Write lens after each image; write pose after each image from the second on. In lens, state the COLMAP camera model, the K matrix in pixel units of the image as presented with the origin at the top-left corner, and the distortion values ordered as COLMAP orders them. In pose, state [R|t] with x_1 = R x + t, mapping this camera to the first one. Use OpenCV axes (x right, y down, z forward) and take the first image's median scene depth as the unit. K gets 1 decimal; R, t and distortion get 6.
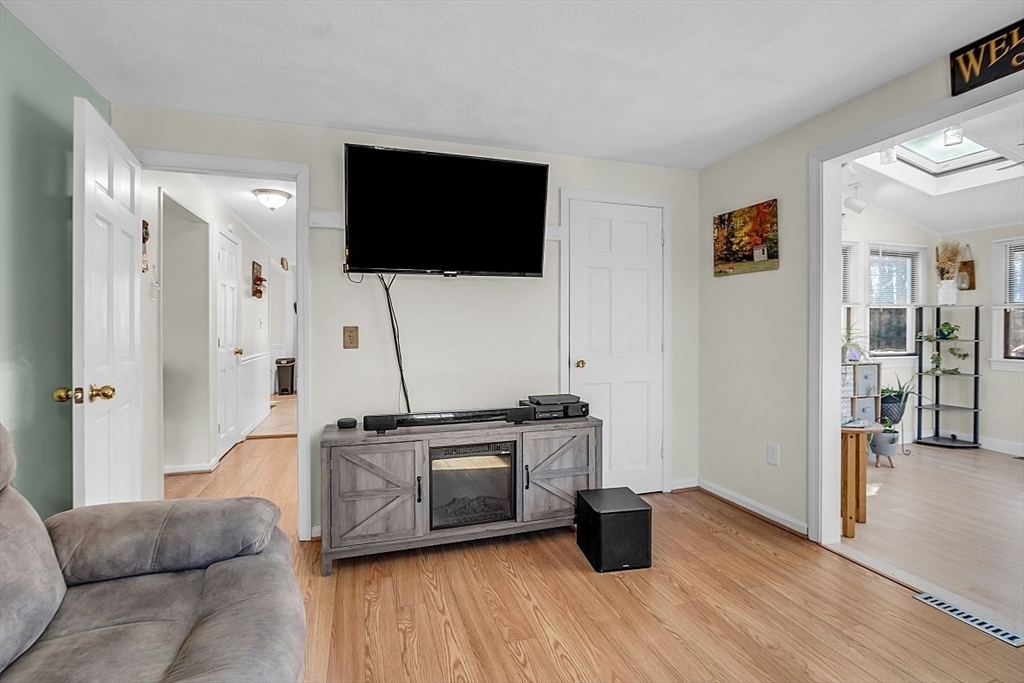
lens RADIAL K [[474.2, 0, 509.3], [0, 474.2, 330.2], [0, 0, 1]] dist [-0.019020, 0.004028]
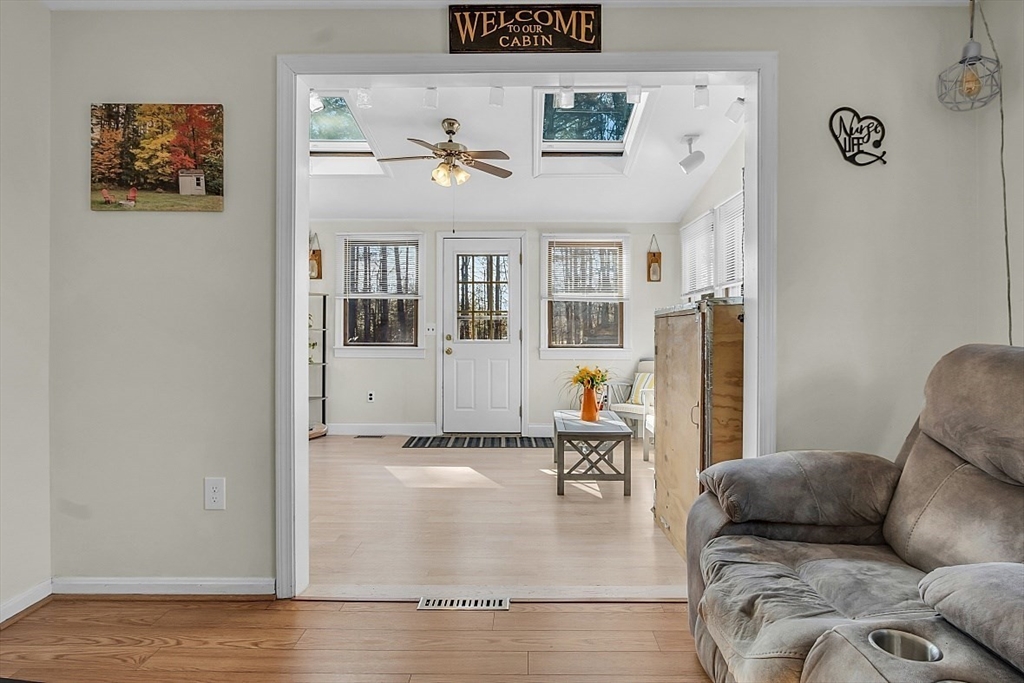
lens RADIAL K [[561.8, 0, 510.1], [0, 561.8, 327.3], [0, 0, 1]] dist [-0.011711, 0.000961]
pose [[0.307312, 0.002451, 0.951606, -0.052076], [0.003333, 0.999988, -0.003652, 0.035194], [-0.951603, 0.004294, 0.307301, 0.356441]]
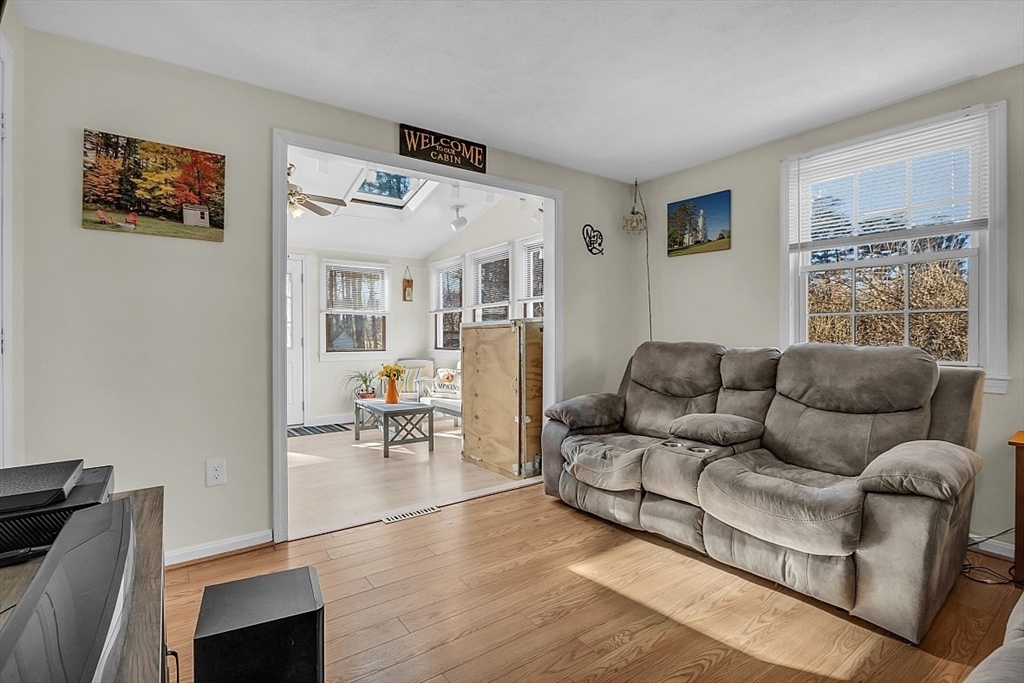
lens RADIAL K [[474.2, 0, 512.5], [0, 474.2, 334.9], [0, 0, 1]] dist [-0.019020, 0.004028]
pose [[-0.307157, 0.002846, 0.951655, -0.343449], [0.009026, 0.999959, -0.000077, 0.033923], [-0.951616, 0.008566, -0.307170, 0.738084]]
